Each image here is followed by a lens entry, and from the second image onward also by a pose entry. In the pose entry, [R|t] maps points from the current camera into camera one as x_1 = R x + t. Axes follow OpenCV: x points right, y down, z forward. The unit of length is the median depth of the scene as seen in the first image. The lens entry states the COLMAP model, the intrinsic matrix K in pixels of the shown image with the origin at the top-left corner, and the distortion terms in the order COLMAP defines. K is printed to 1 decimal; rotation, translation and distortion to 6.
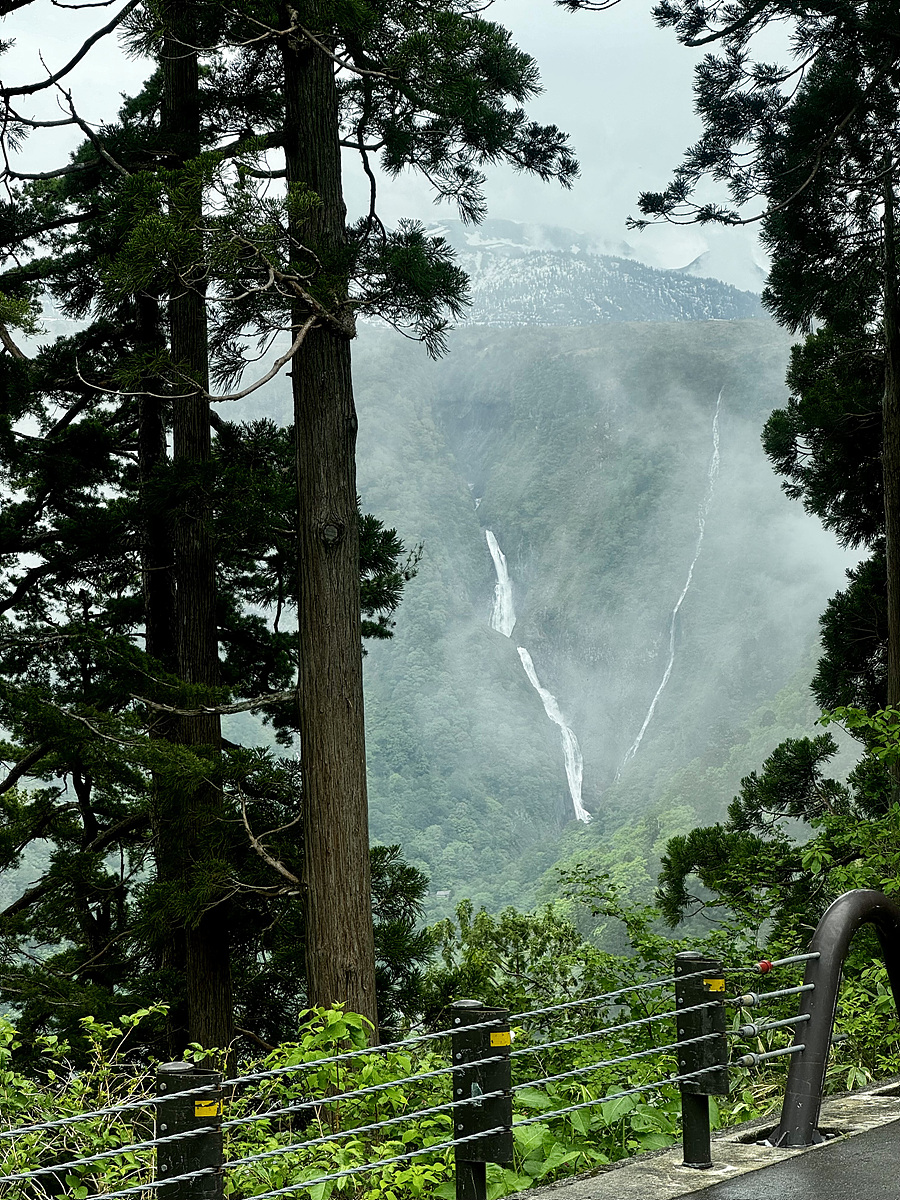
lens RADIAL K [[2681.6, 0, 475.2], [0, 2681.6, 598.8], [0, 0, 1]] dist [0.298039, 0.000000]
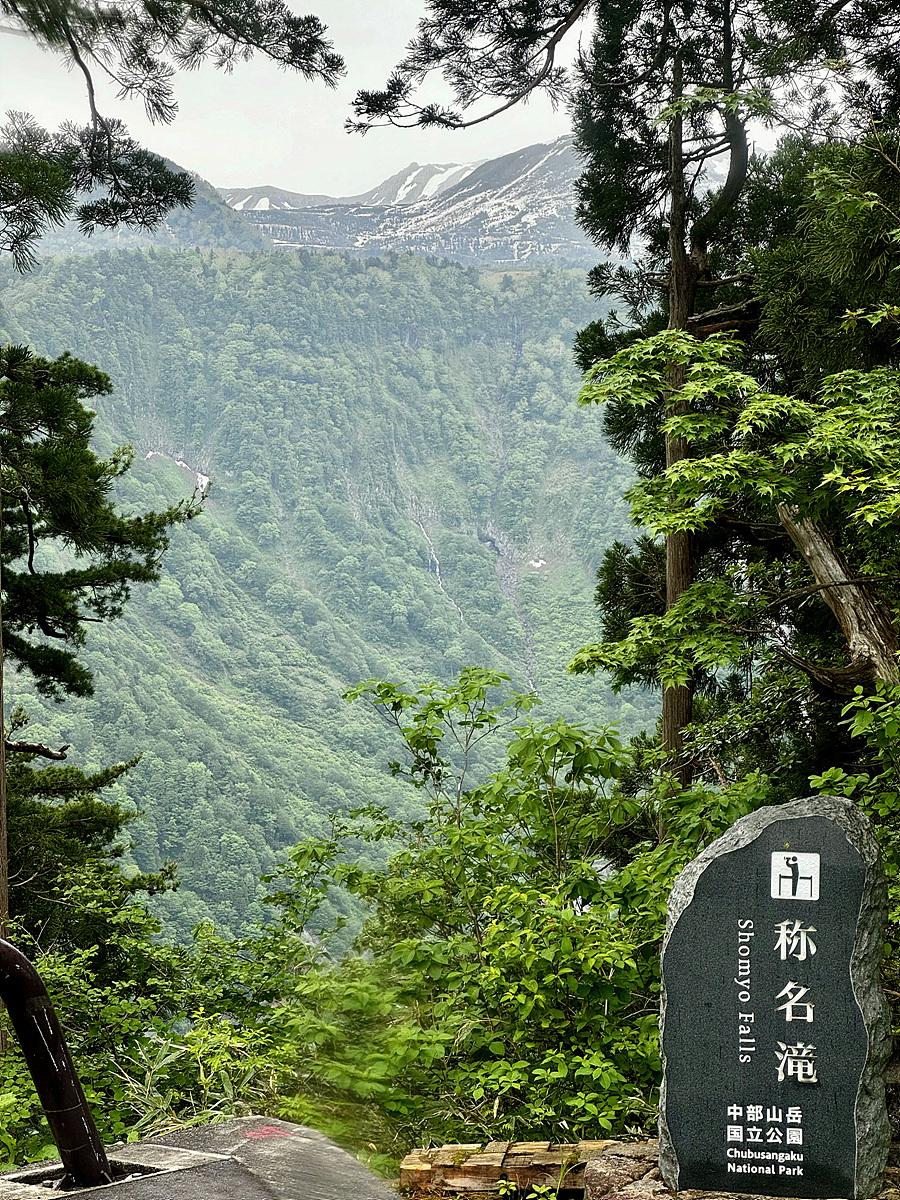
lens RADIAL K [[2681.6, 0, 461.7], [0, 2681.6, 597.9], [0, 0, 1]] dist [0.298039, 0.000000]
pose [[0.995528, 0.022014, -0.091862, 0.178577], [-0.019636, 0.999450, 0.026716, -0.007432], [0.092400, -0.024793, 0.995413, 0.106861]]
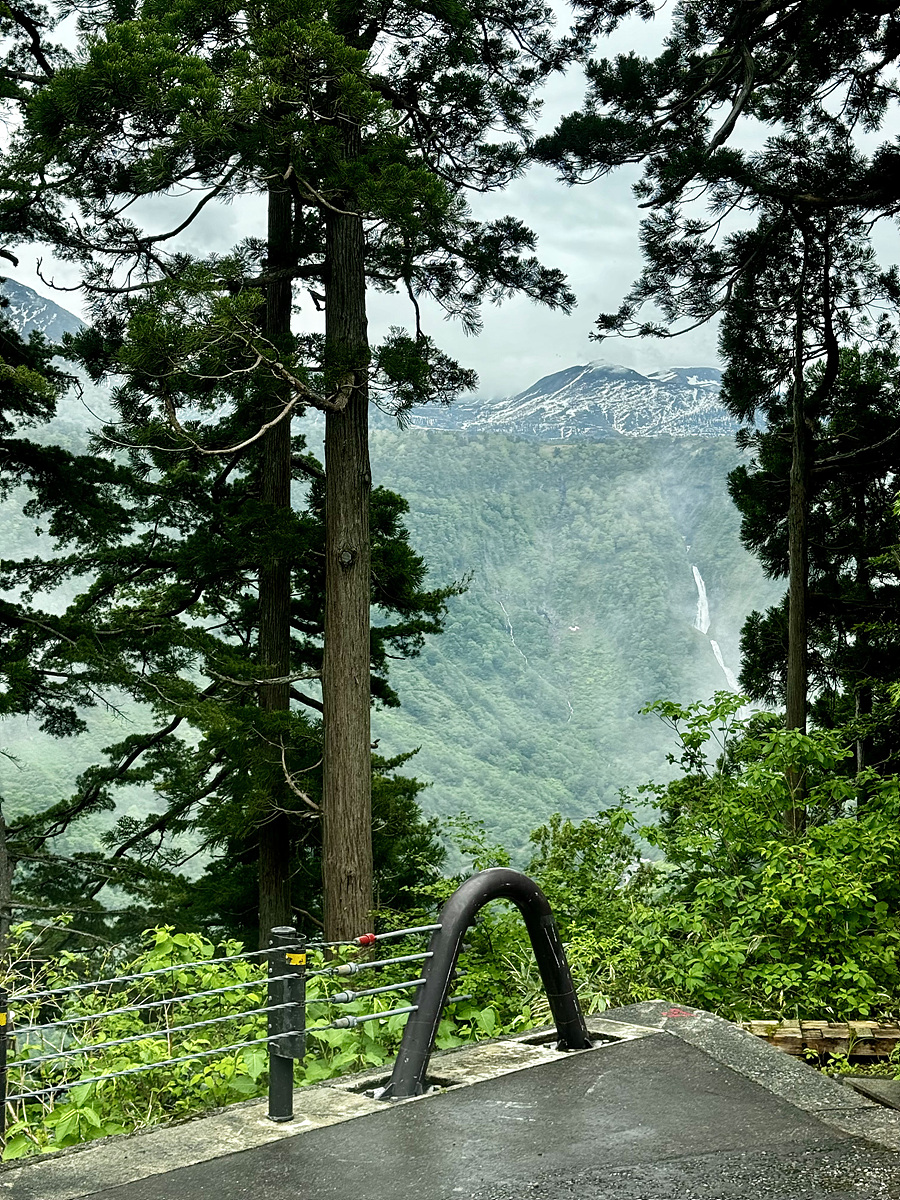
lens RADIAL K [[1684.8, 0, 445.5], [0, 1684.8, 609.4], [0, 0, 1]] dist [0.172381, 0.000000]
pose [[0.989655, 0.030980, -0.140086, 0.107630], [-0.030651, 0.999520, 0.004502, -0.002676], [0.140158, -0.000162, 0.990129, 0.139422]]
